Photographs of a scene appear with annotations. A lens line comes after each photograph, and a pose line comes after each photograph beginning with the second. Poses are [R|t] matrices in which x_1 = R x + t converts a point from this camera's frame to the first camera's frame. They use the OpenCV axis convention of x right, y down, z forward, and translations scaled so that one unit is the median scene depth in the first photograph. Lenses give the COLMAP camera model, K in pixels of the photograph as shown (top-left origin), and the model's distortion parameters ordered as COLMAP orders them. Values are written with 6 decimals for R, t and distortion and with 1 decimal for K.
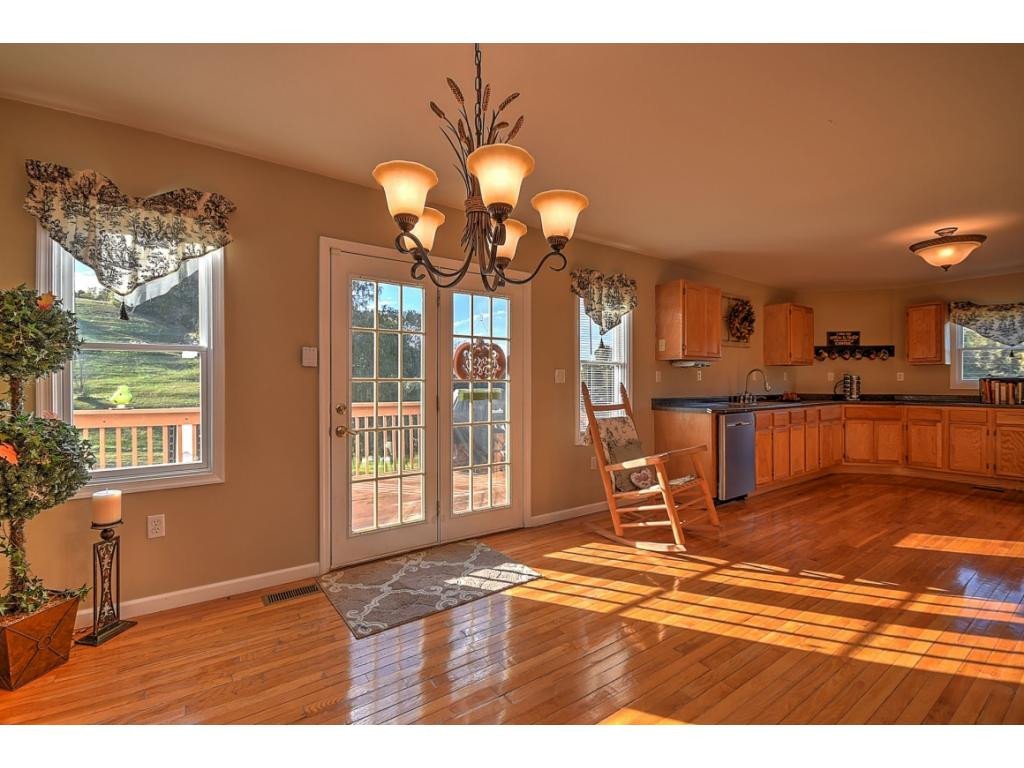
lens RADIAL K [[447.5, 0, 503.9], [0, 447.5, 382.4], [0, 0, 1]] dist [0.002725, -0.011613]
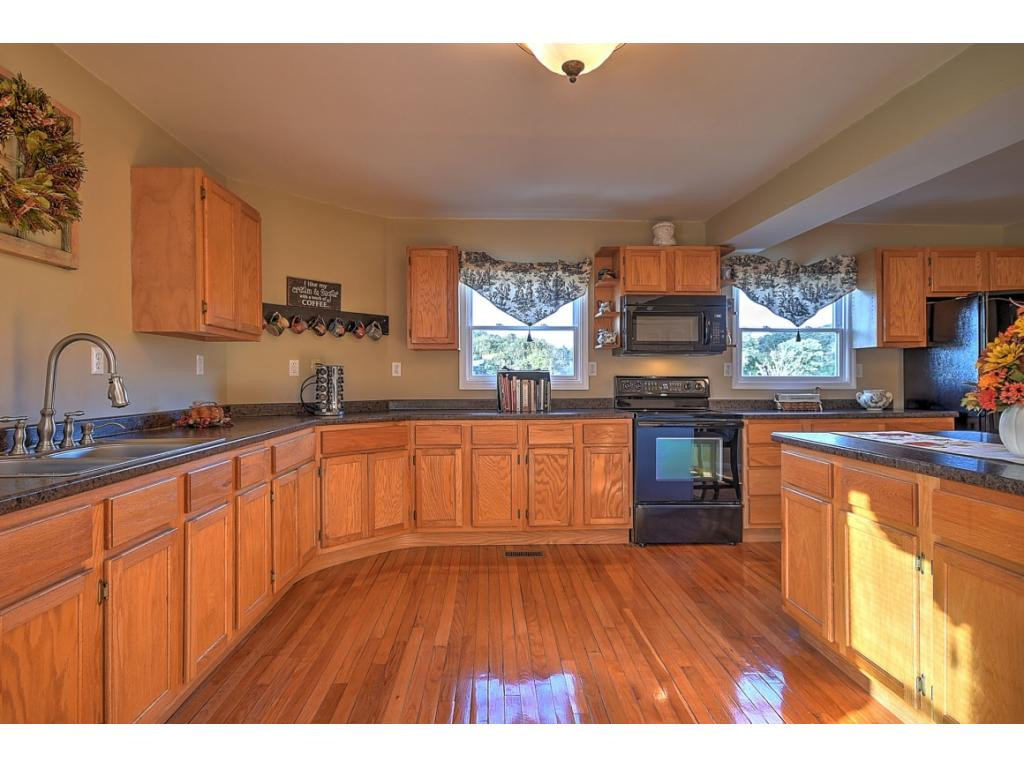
lens RADIAL K [[571.2, 0, 506.6], [0, 571.2, 378.3], [0, 0, 1]] dist [0.002351, 0.000737]
pose [[0.541920, 0.000464, 0.840430, 0.371959], [0.004195, 0.999986, -0.003257, 0.001649], [-0.840419, 0.005291, 0.541911, 0.520713]]
